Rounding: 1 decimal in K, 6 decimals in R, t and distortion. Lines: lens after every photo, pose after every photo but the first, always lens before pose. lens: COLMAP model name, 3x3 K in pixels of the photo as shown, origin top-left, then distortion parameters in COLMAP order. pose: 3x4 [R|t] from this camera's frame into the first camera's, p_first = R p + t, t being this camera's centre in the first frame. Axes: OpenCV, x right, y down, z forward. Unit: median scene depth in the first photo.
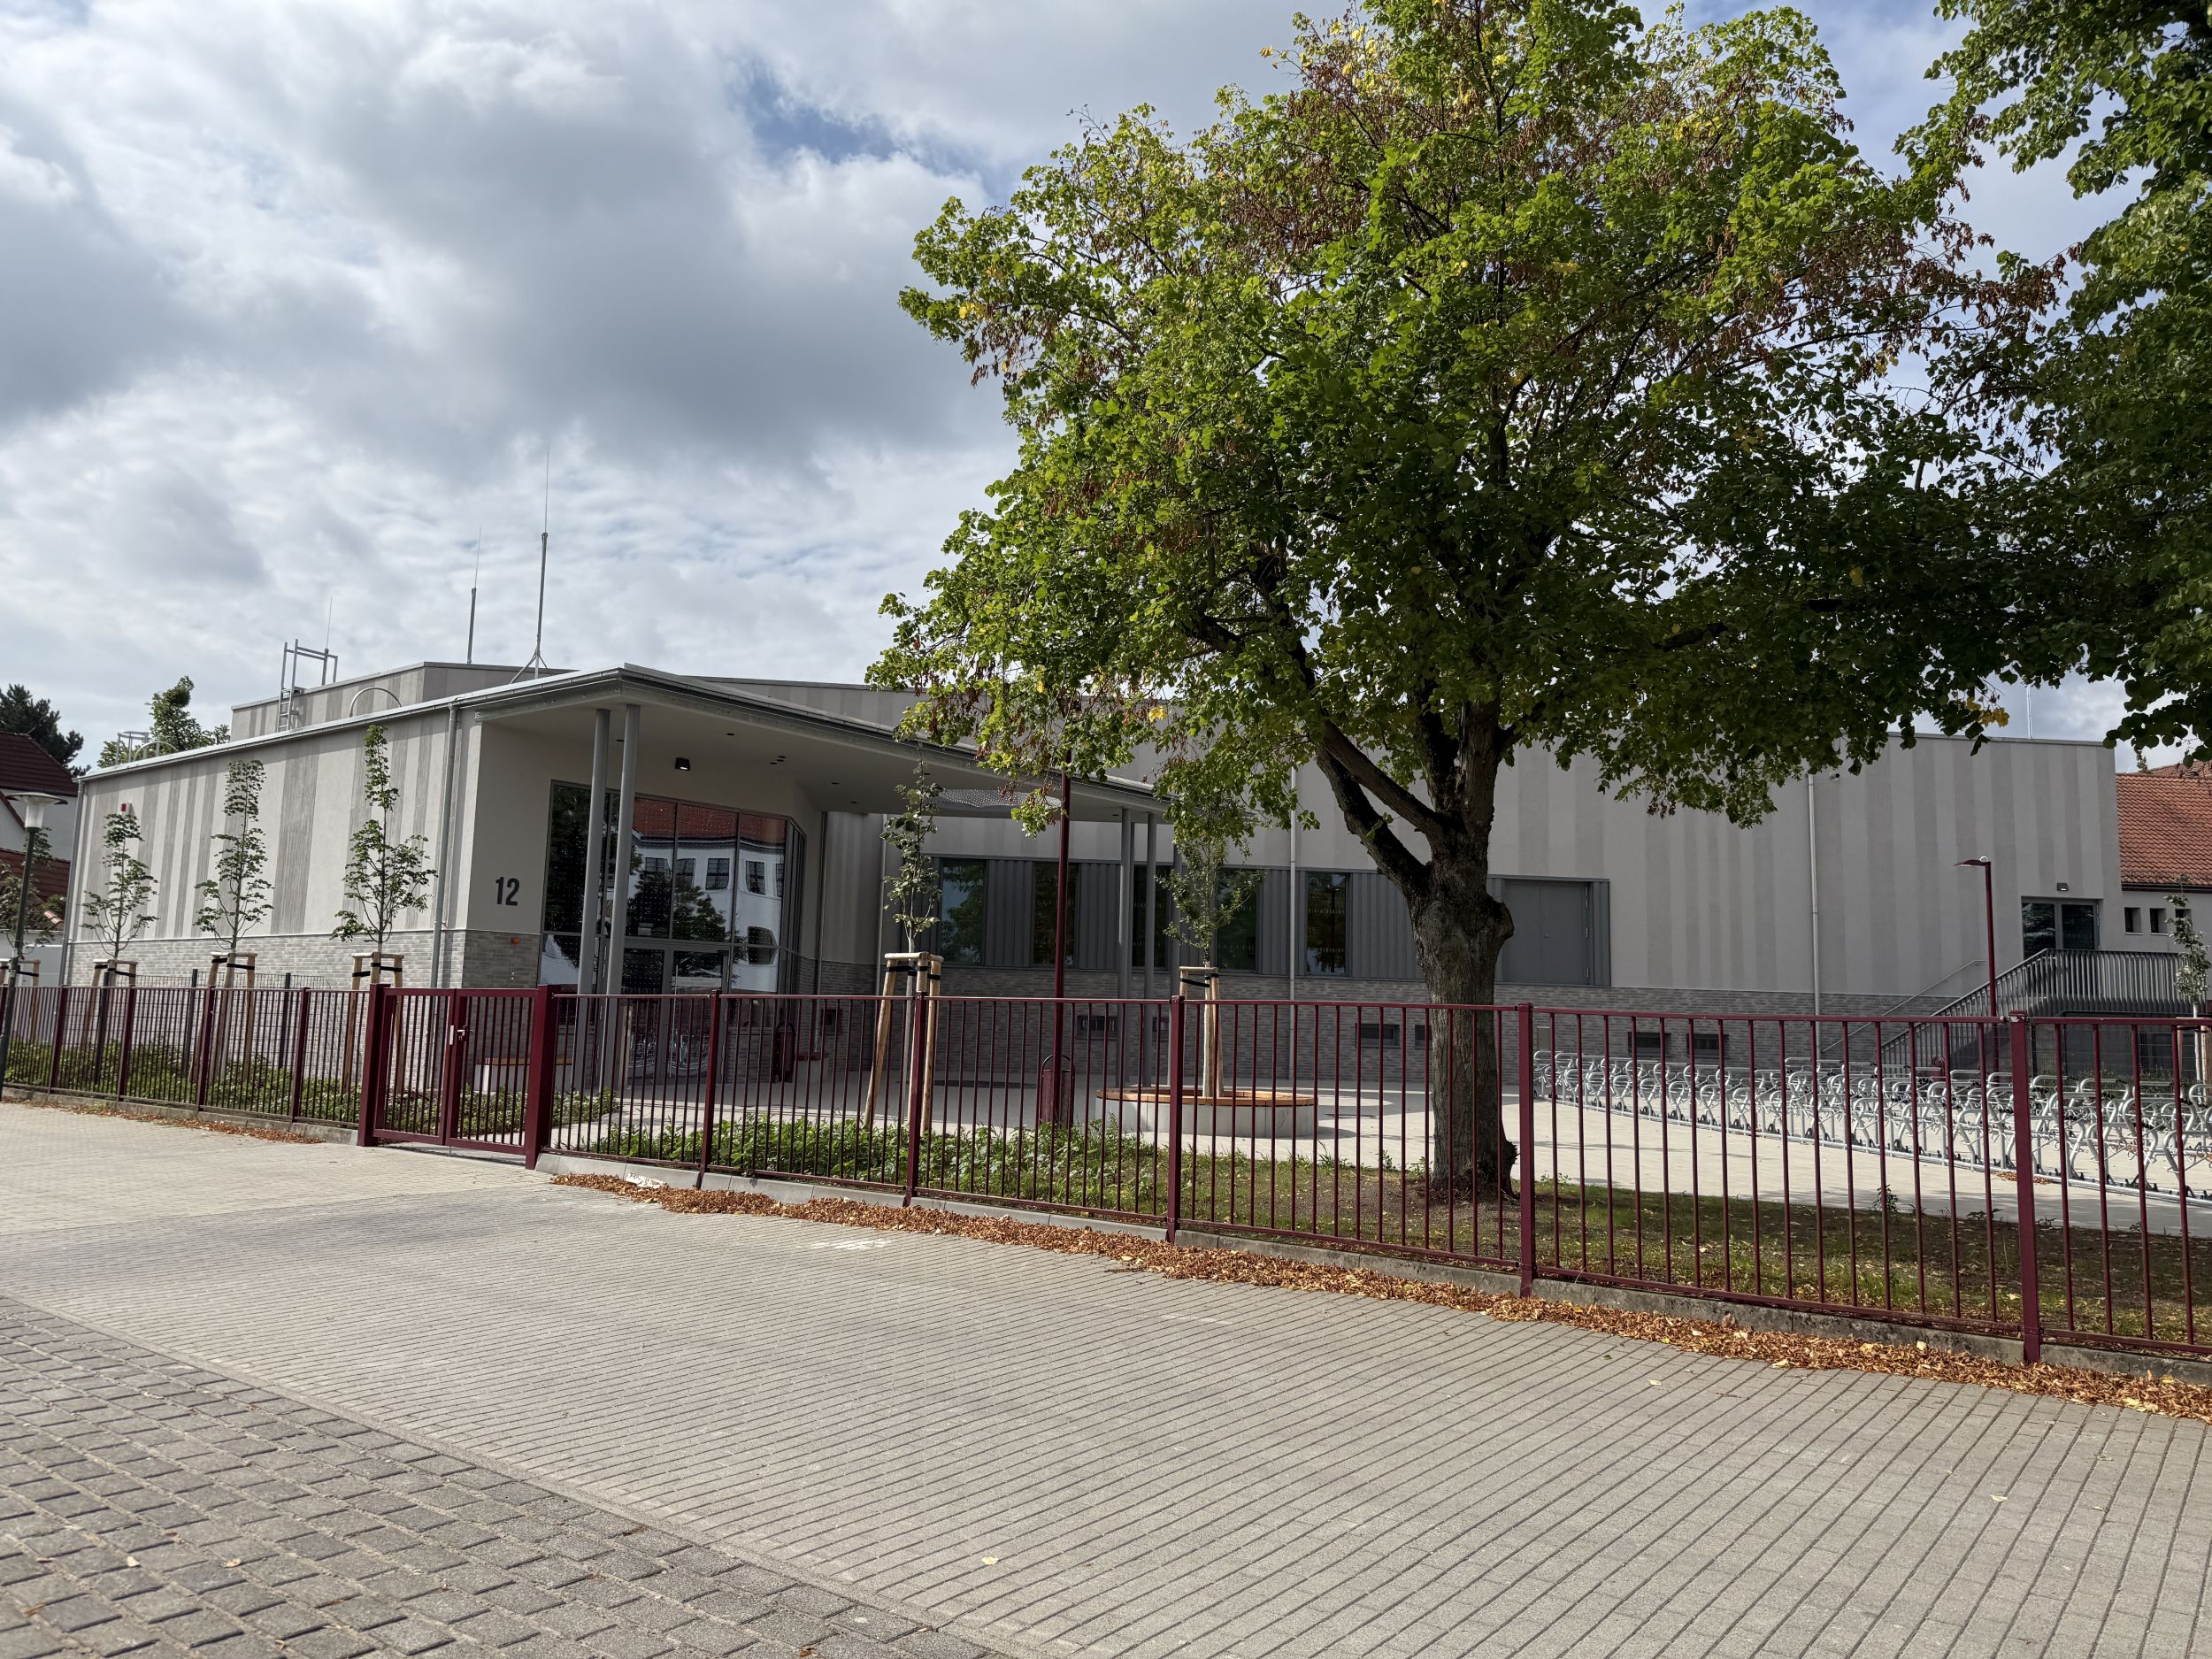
lens RADIAL K [[1554.9, 0, 1115.9], [0, 1554.9, 832.2], [0, 0, 1]] dist [0.040307, 0.000361]
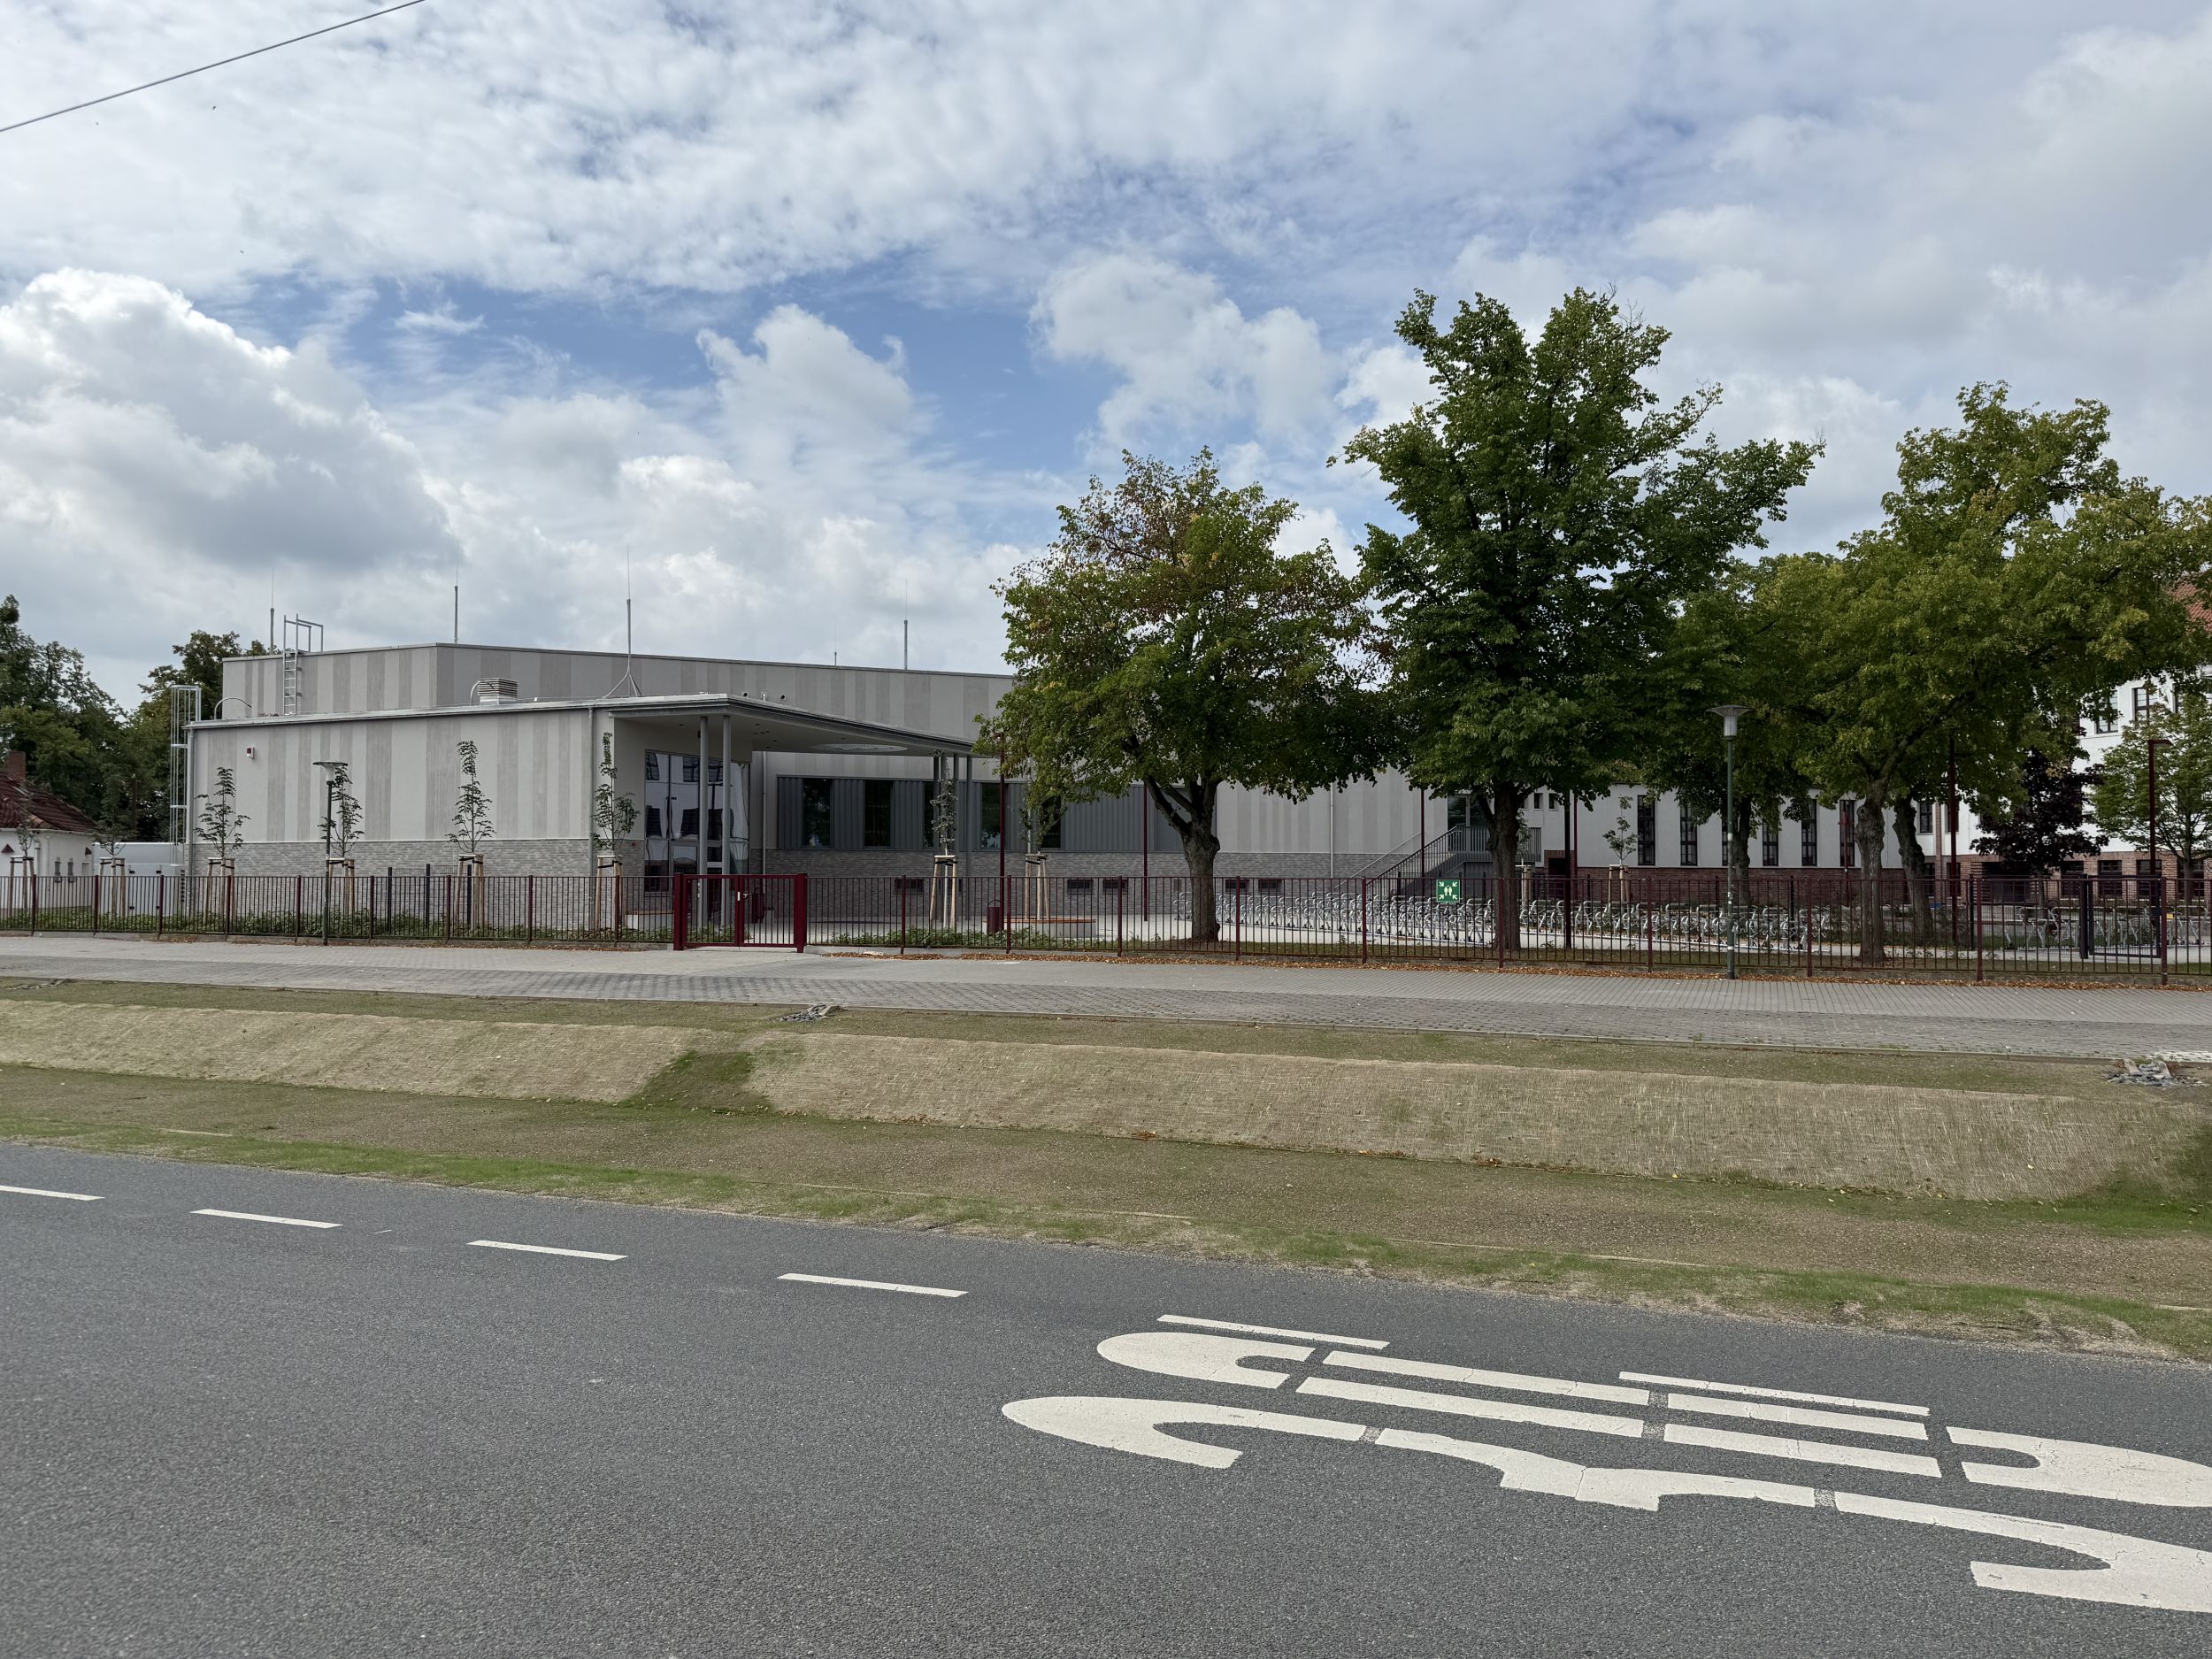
lens RADIAL K [[1554.9, 0, 1102.3], [0, 1554.9, 827.3], [0, 0, 1]] dist [0.040307, 0.000361]
pose [[0.967104, -0.015497, 0.253910, -0.324227], [-0.008141, 0.995746, 0.091780, -0.112823], [-0.254252, -0.090828, 0.962864, -0.799677]]
